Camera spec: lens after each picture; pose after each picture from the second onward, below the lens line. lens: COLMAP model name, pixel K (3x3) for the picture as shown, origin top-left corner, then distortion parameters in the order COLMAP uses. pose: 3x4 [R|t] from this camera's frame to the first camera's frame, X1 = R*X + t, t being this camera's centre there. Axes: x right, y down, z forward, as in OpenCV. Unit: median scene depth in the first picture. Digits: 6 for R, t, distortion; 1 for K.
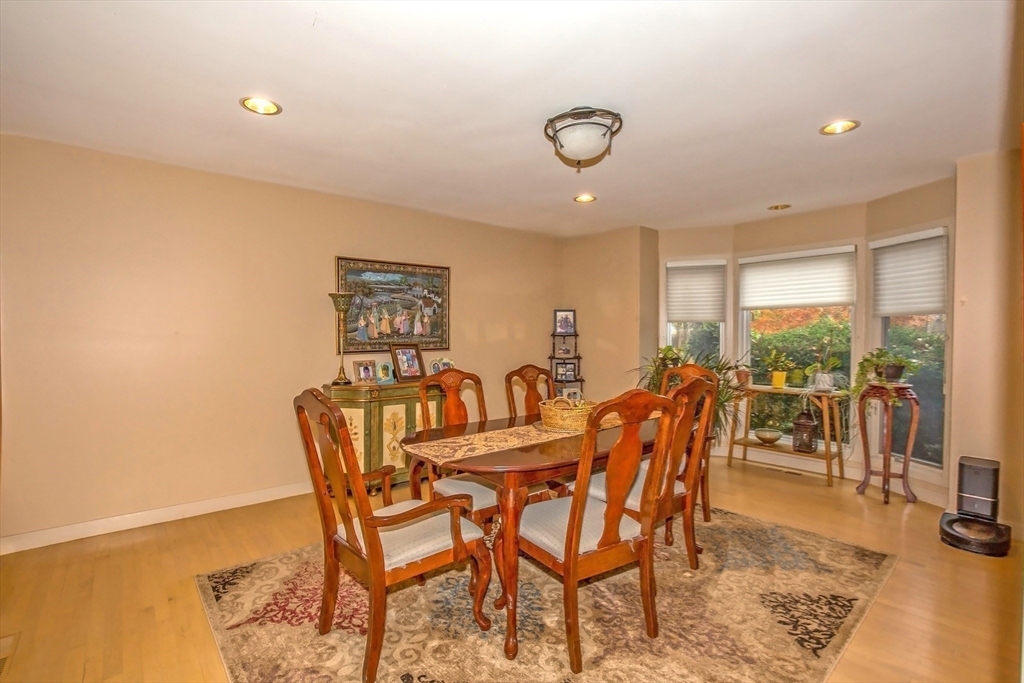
lens RADIAL K [[472.4, 0, 510.6], [0, 472.4, 340.1], [0, 0, 1]] dist [-0.020750, -0.000124]
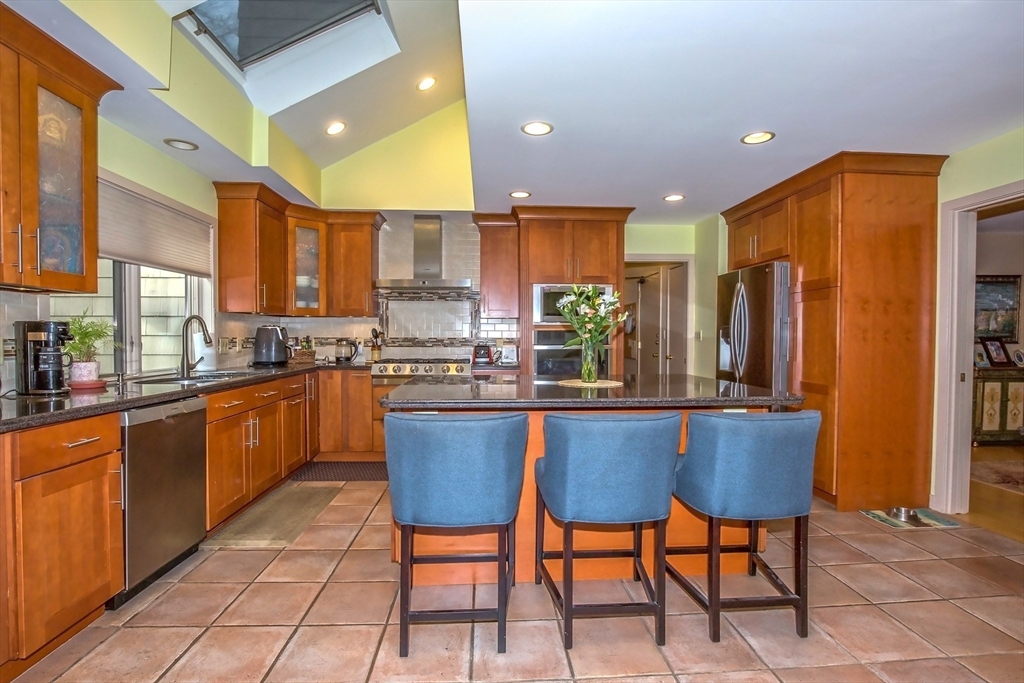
lens RADIAL K [[472.4, 0, 510.8], [0, 472.4, 344.0], [0, 0, 1]] dist [-0.020750, -0.000124]
pose [[0.784006, 0.009532, -0.620680, -0.427922], [-0.006807, 0.999954, 0.006758, 0.023906], [0.620716, -0.001073, 0.784035, -0.748970]]
